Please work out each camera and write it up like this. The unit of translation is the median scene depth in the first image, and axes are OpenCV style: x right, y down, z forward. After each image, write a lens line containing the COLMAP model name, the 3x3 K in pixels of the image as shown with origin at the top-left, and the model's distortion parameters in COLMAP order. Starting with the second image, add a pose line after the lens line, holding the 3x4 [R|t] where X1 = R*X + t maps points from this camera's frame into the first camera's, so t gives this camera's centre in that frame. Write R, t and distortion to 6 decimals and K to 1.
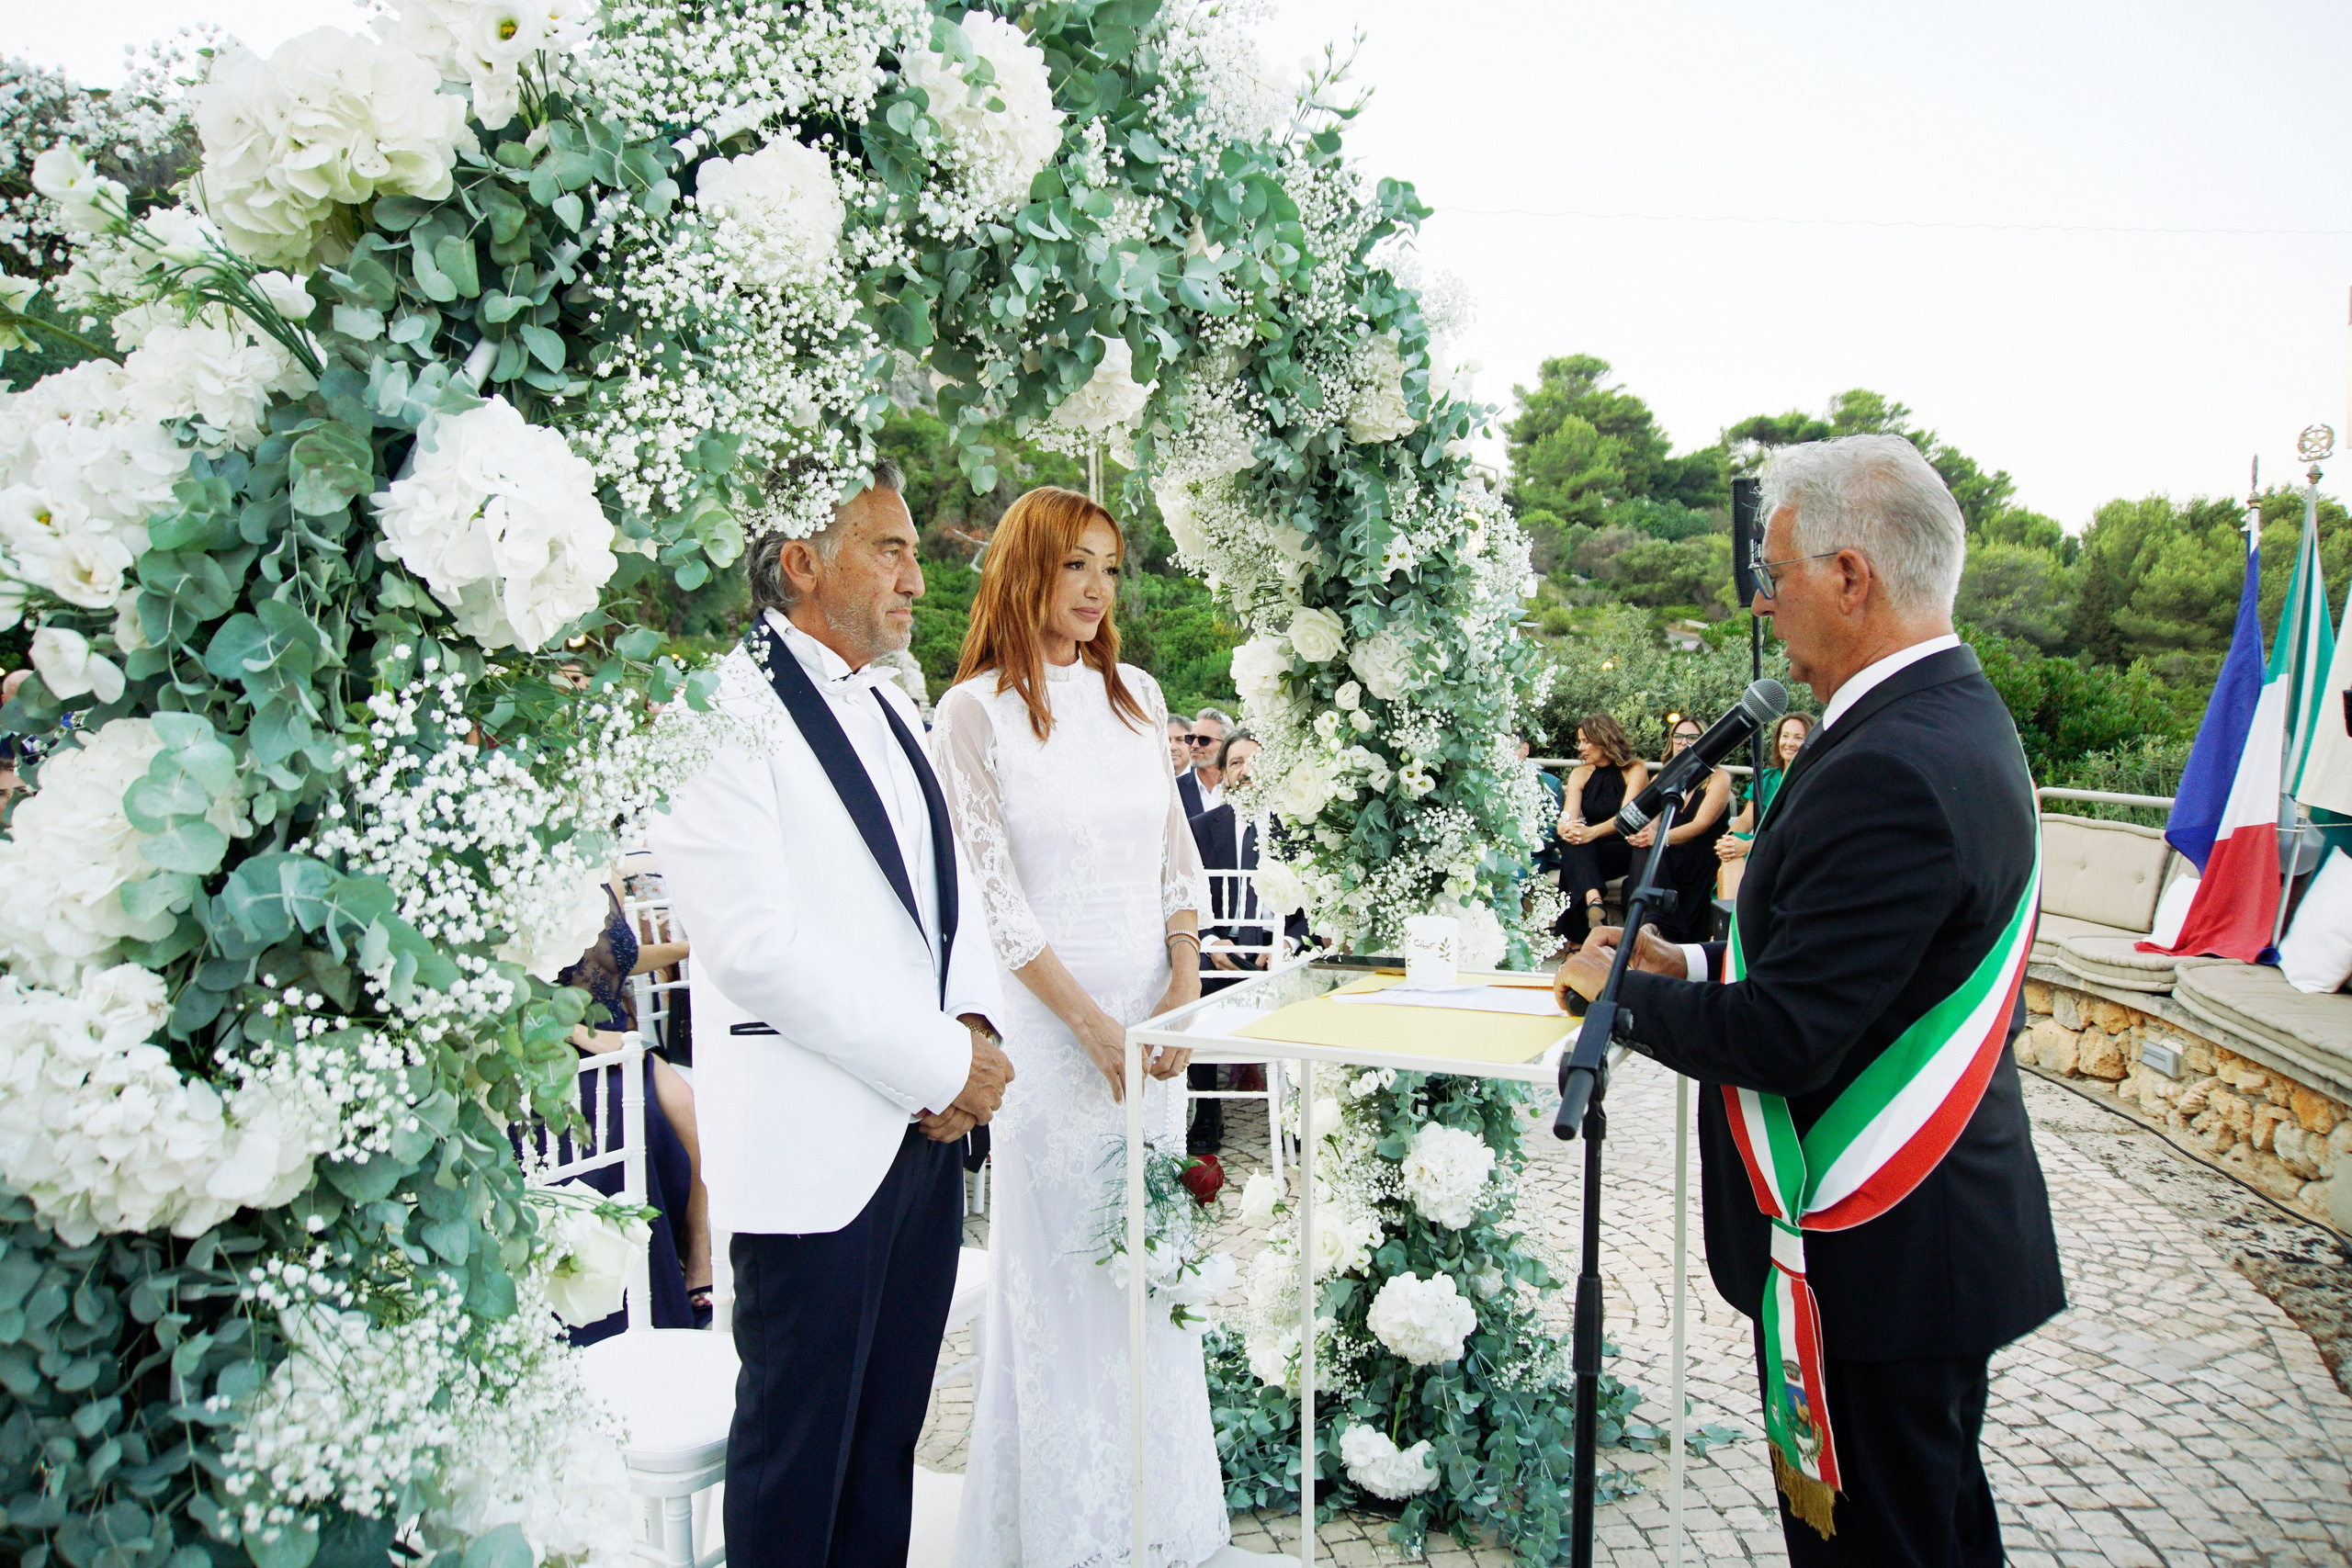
lens RADIAL K [[1683.2, 0, 1176.0], [0, 1683.2, 784.0], [0, 0, 1]] dist [-0.057442, 0.000014]
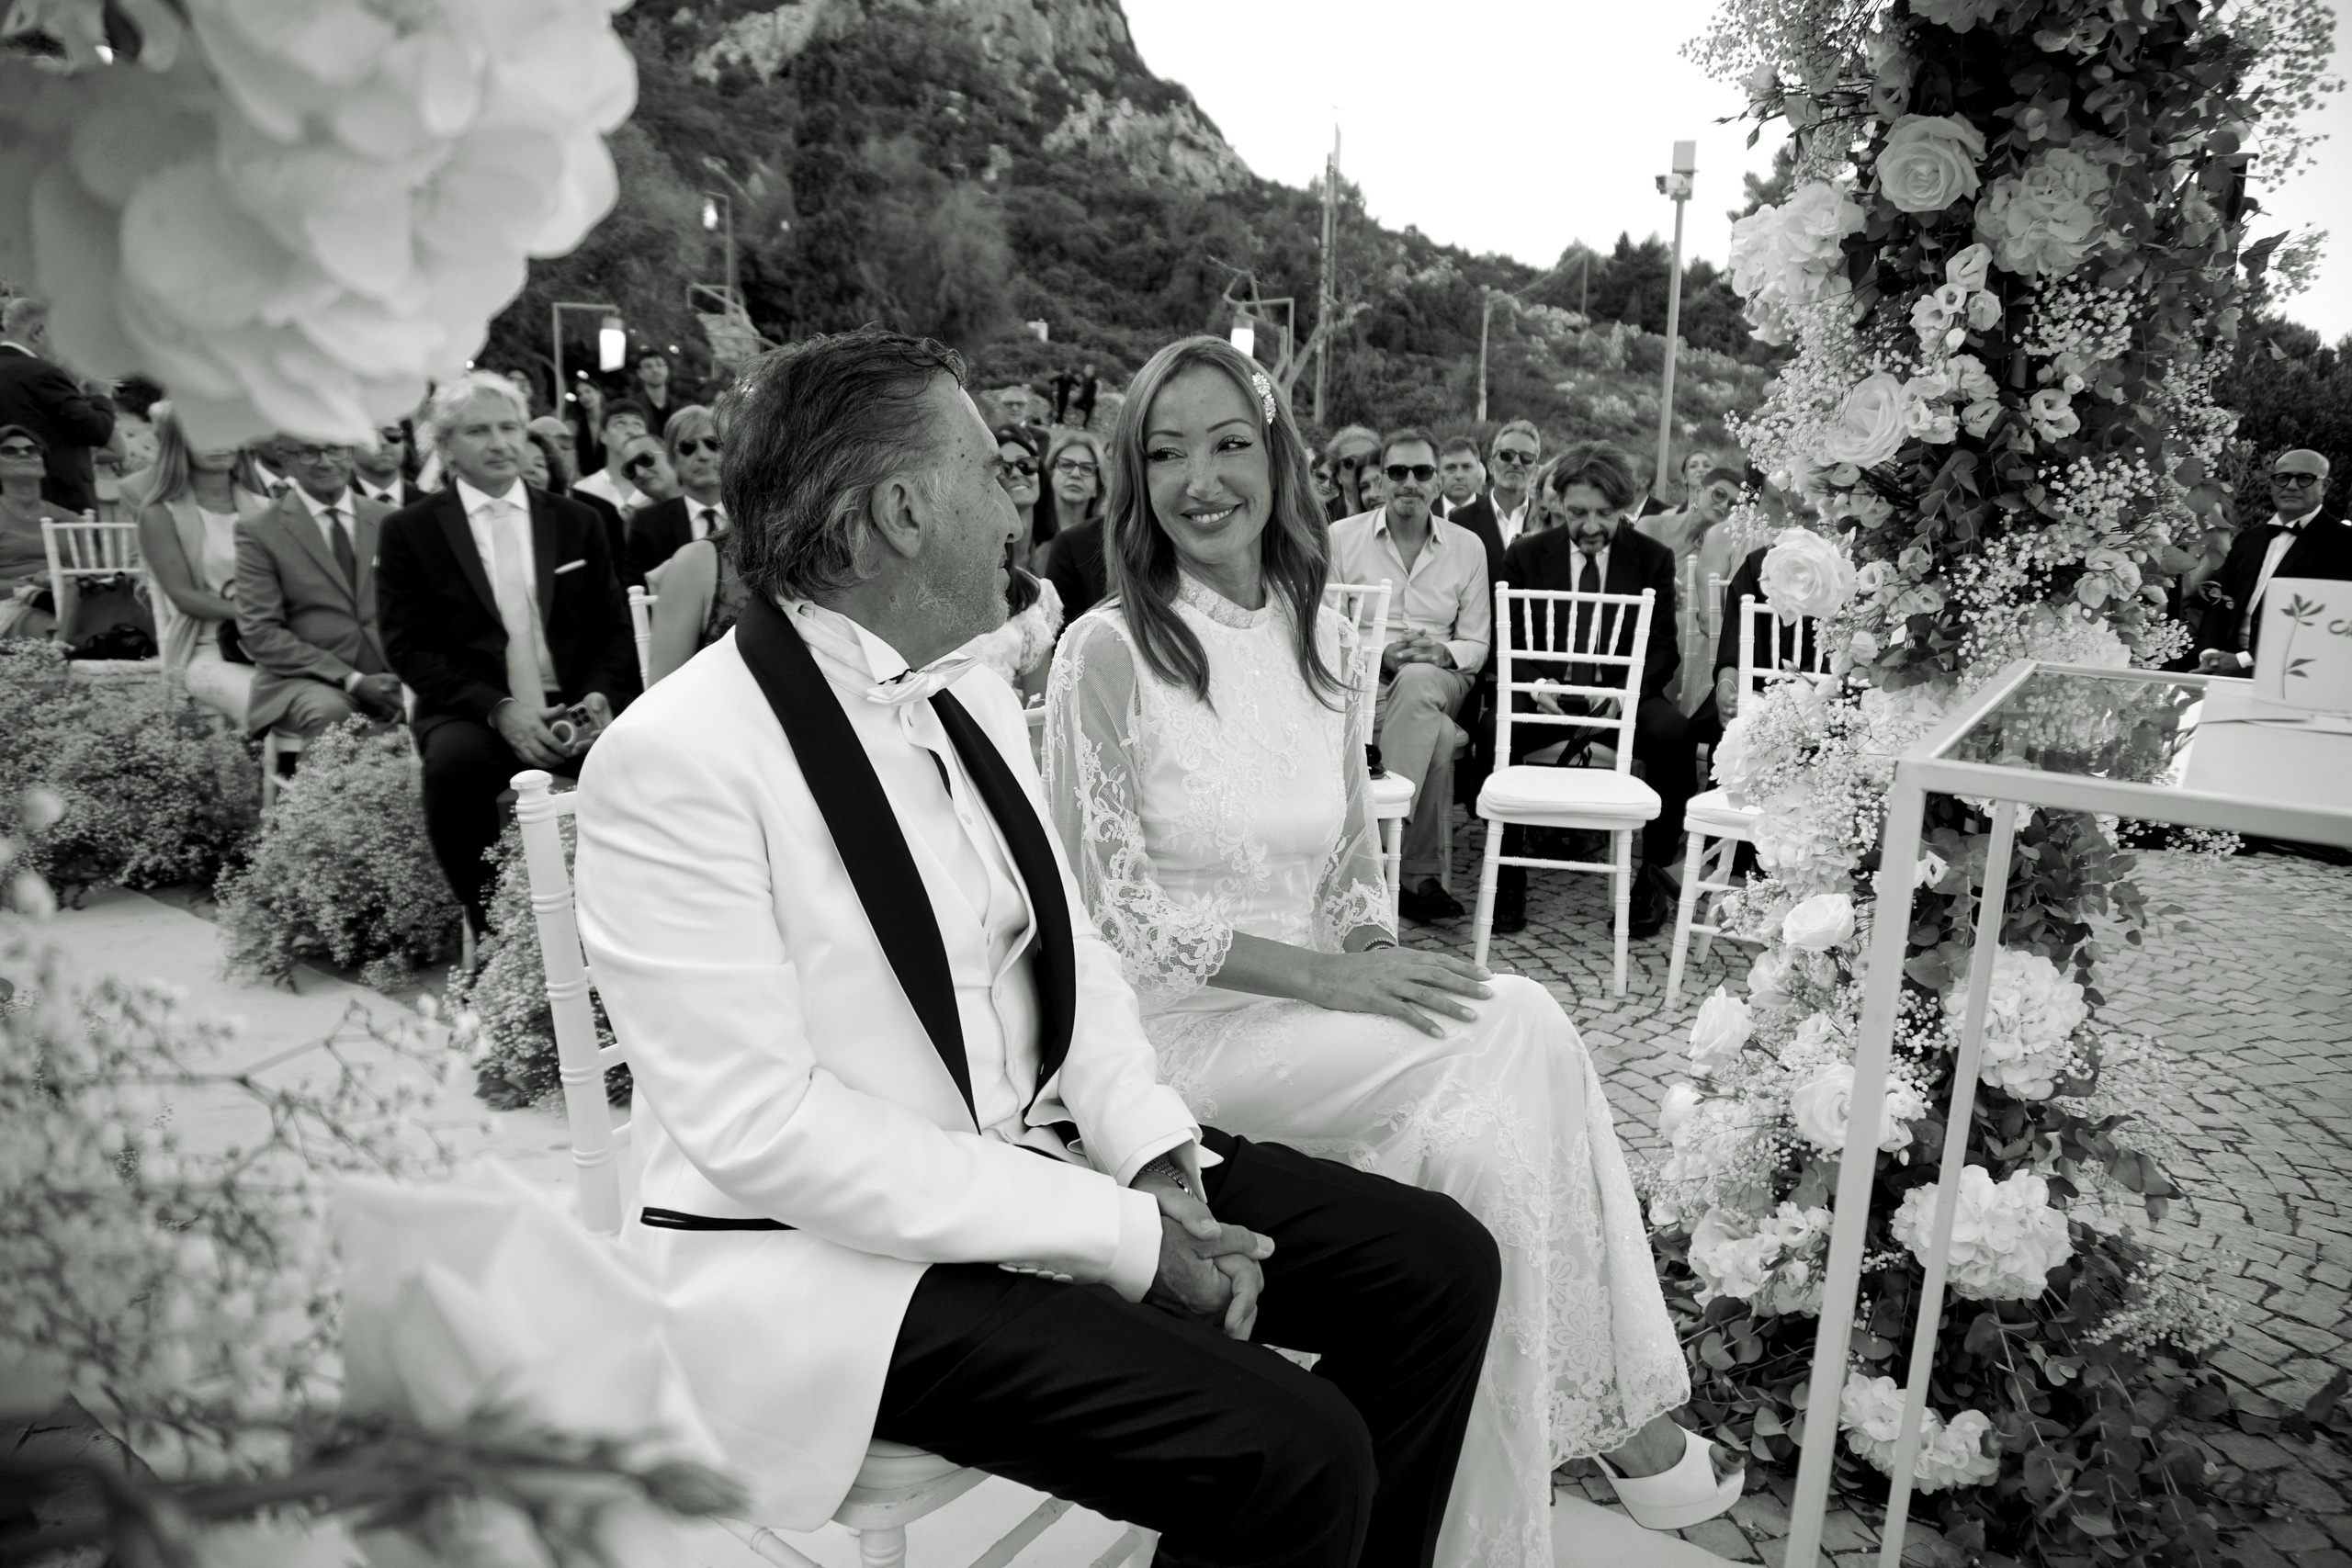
lens RADIAL K [[1583.4, 0, 1178.8], [0, 1583.4, 779.8], [0, 0, 1]] dist [-0.067372, 0.083325]
pose [[0.990645, 0.065897, -0.119502, -0.106482], [-0.048088, 0.988083, 0.146220, 0.064680], [0.127713, -0.139106, 0.982008, 0.366063]]
